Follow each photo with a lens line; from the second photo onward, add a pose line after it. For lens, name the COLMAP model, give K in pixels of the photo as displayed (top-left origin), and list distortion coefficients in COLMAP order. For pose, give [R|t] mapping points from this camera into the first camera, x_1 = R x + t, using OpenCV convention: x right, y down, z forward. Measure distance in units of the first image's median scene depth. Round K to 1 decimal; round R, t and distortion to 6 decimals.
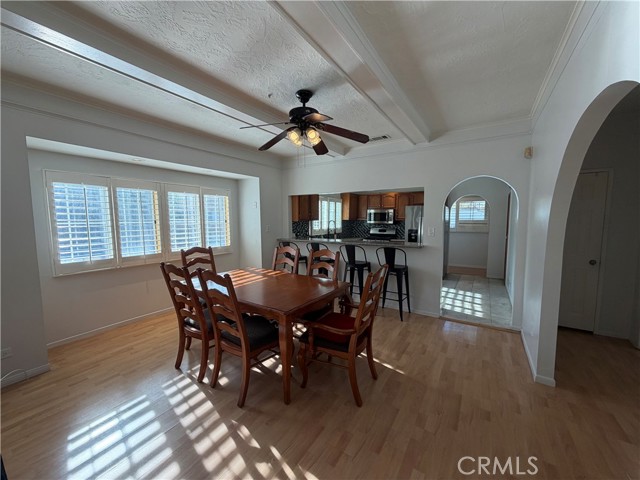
lens RADIAL K [[255.0, 0, 315.0], [0, 255.0, 244.4], [0, 0, 1]] dist [-0.010548, -0.000643]
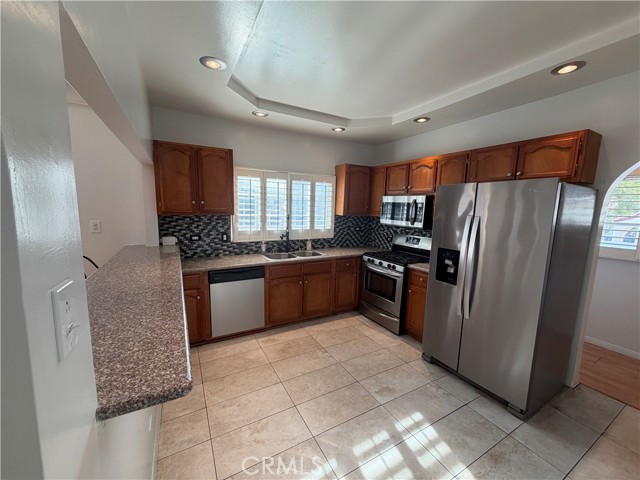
lens RADIAL K [[255.0, 0, 321.1], [0, 255.0, 243.1], [0, 0, 1]] dist [-0.010548, -0.000643]
pose [[0.889732, 0.089558, -0.447613, 0.385303], [-0.071635, 0.995809, 0.056851, -0.074916], [0.450828, -0.018517, 0.892419, 0.584017]]
